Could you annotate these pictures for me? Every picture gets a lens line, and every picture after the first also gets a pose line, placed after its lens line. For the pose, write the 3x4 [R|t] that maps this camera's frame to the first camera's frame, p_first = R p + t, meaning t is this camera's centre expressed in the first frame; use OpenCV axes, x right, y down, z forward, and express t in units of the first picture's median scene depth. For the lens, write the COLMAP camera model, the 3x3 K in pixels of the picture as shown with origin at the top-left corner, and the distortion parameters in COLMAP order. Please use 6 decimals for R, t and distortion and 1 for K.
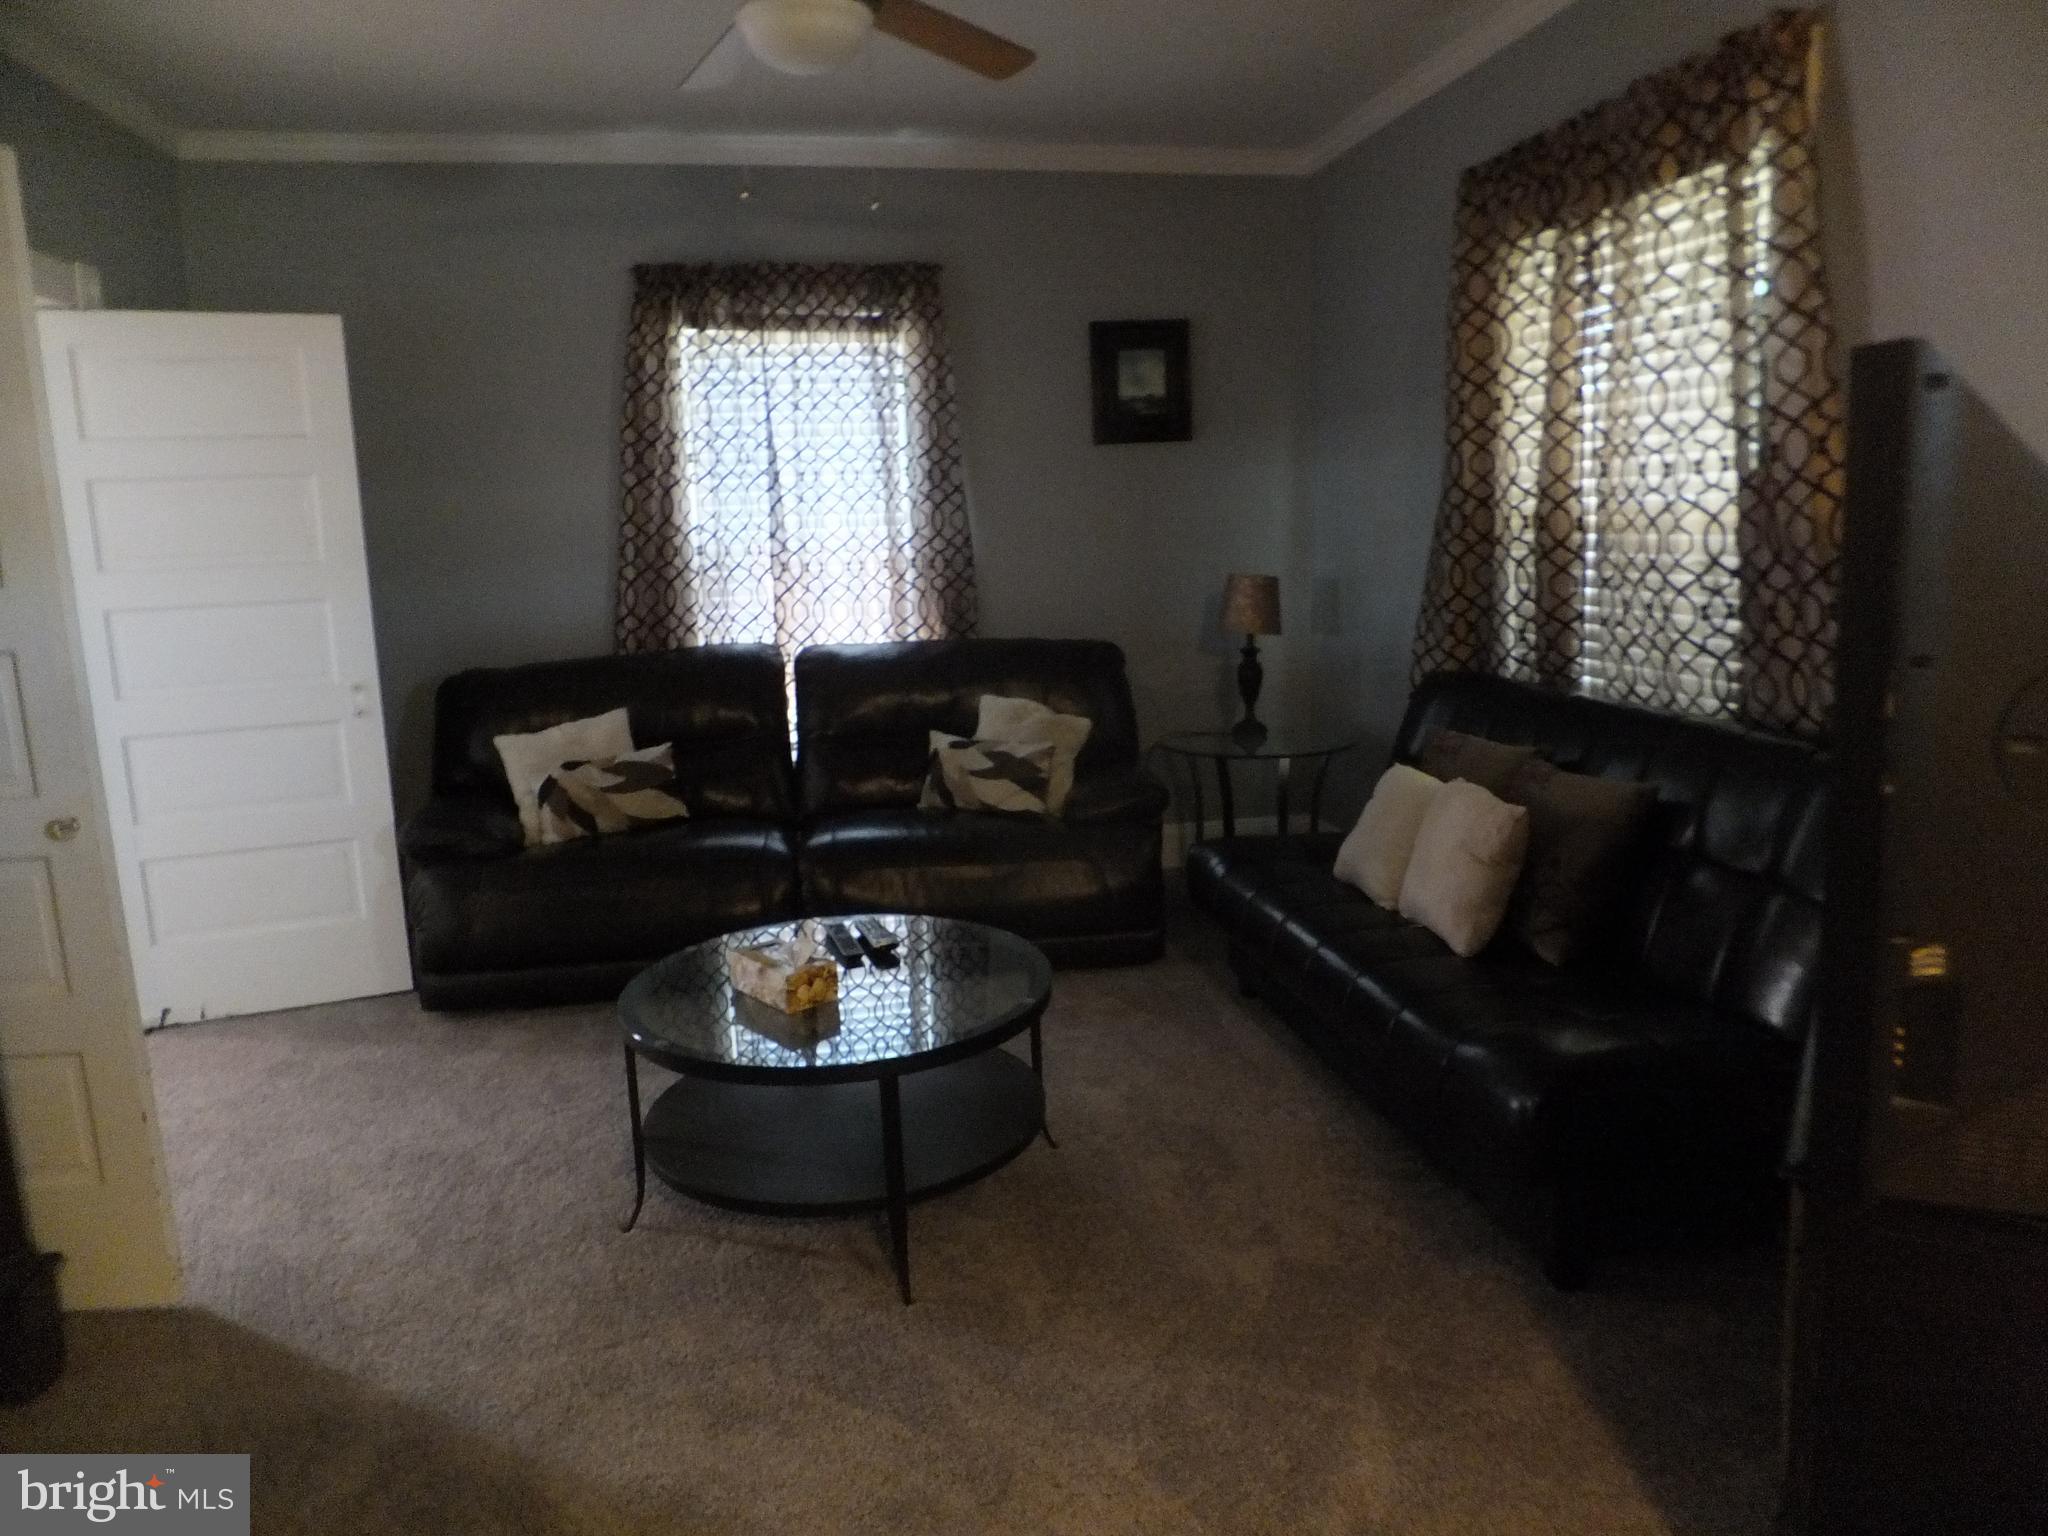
lens RADIAL K [[1367.4, 0, 1022.8], [0, 1367.4, 759.6], [0, 0, 1]] dist [-0.020308, 0.020682]
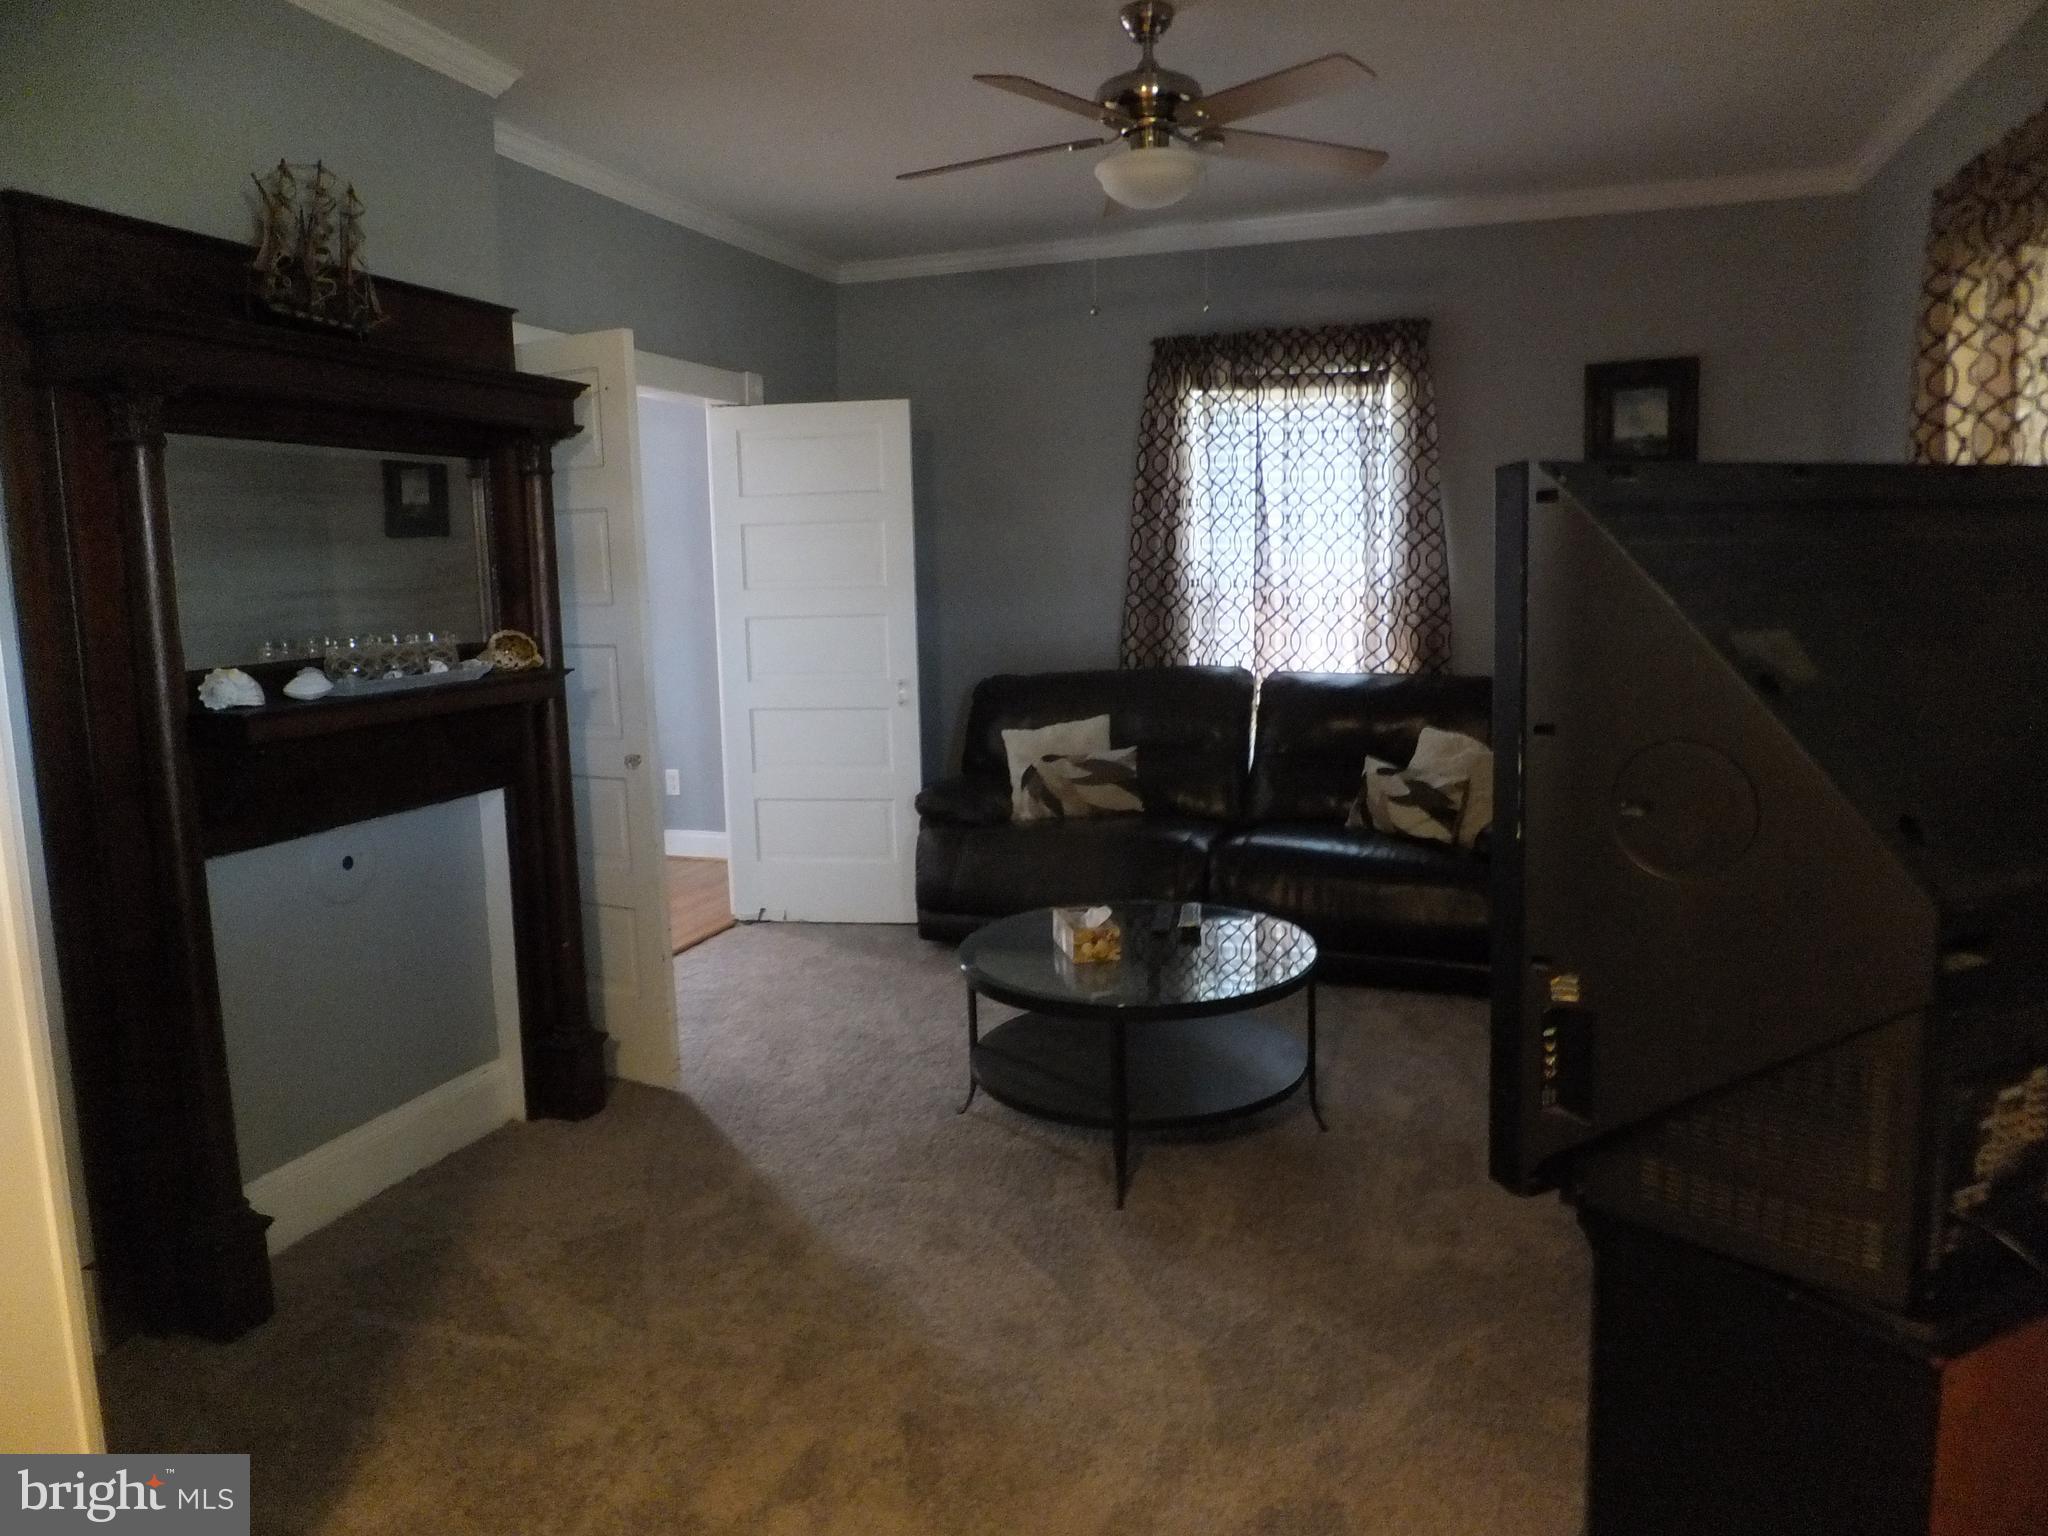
lens RADIAL K [[1367.4, 0, 1026.2], [0, 1367.4, 771.9], [0, 0, 1]] dist [-0.020308, 0.020682]
pose [[0.868767, 0.091288, -0.486734, 0.221504], [-0.093892, 0.995399, 0.019103, -0.004242], [0.486239, 0.029104, 0.873341, -0.067332]]
